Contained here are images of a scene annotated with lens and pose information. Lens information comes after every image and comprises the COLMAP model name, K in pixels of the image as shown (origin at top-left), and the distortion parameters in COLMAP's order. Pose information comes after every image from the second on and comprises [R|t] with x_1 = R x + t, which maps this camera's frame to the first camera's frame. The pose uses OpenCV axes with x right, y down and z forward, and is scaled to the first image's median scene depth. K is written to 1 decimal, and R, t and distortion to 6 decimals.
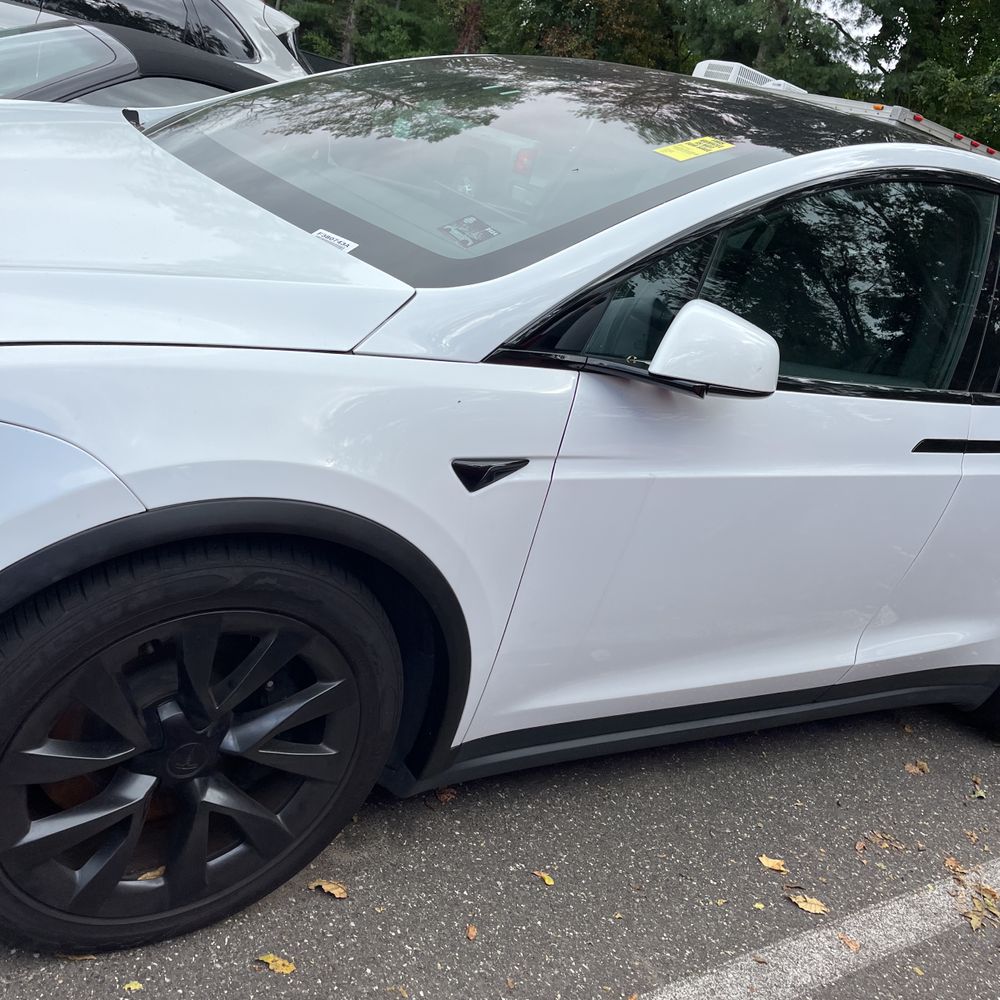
lens RADIAL K [[995.3, 0, 500.0], [0, 995.3, 500.0], [0, 0, 1]] dist [0.096470, -0.130268]
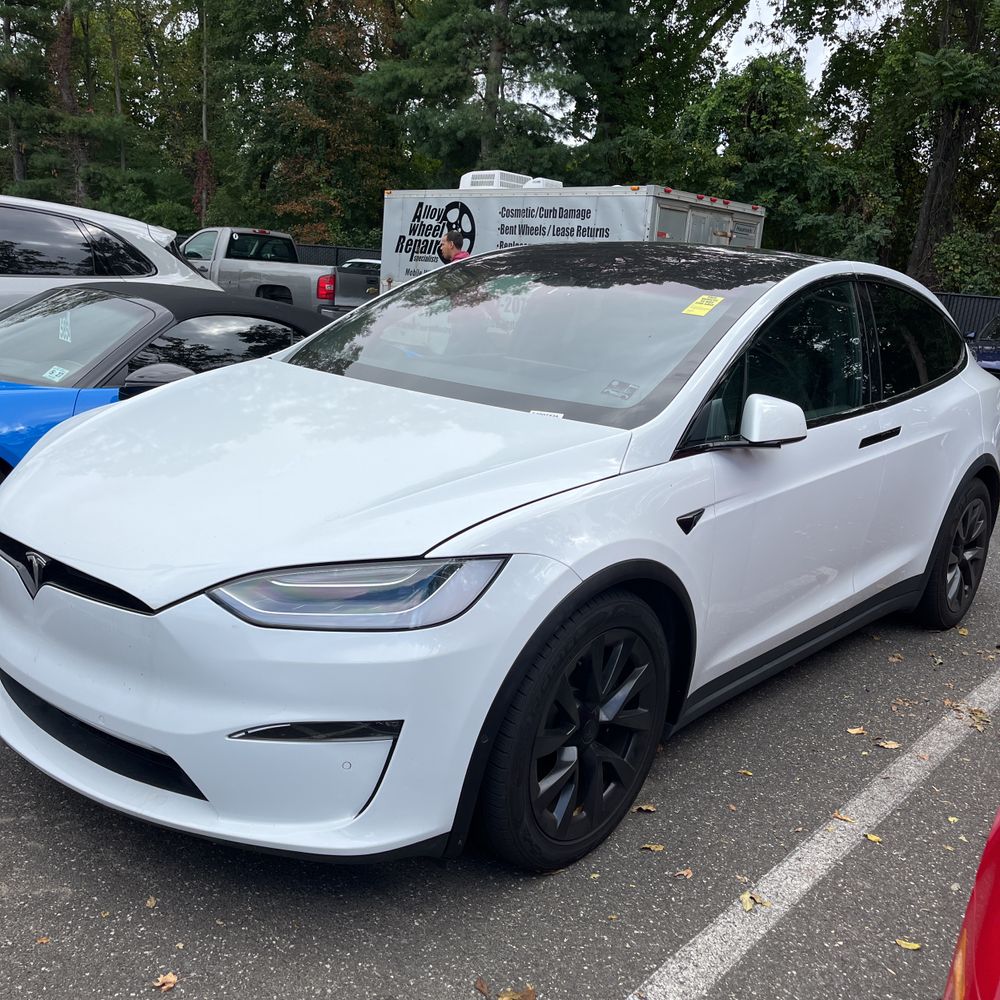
lens RADIAL K [[1005.0, 0, 500.0], [0, 1005.0, 500.0], [0, 0, 1]] dist [0.093037, -0.163774]
pose [[0.942543, -0.266266, 0.201781, -0.410620], [0.281938, 0.957976, -0.052845, -0.039442], [-0.179231, 0.106698, 0.978004, -0.398106]]
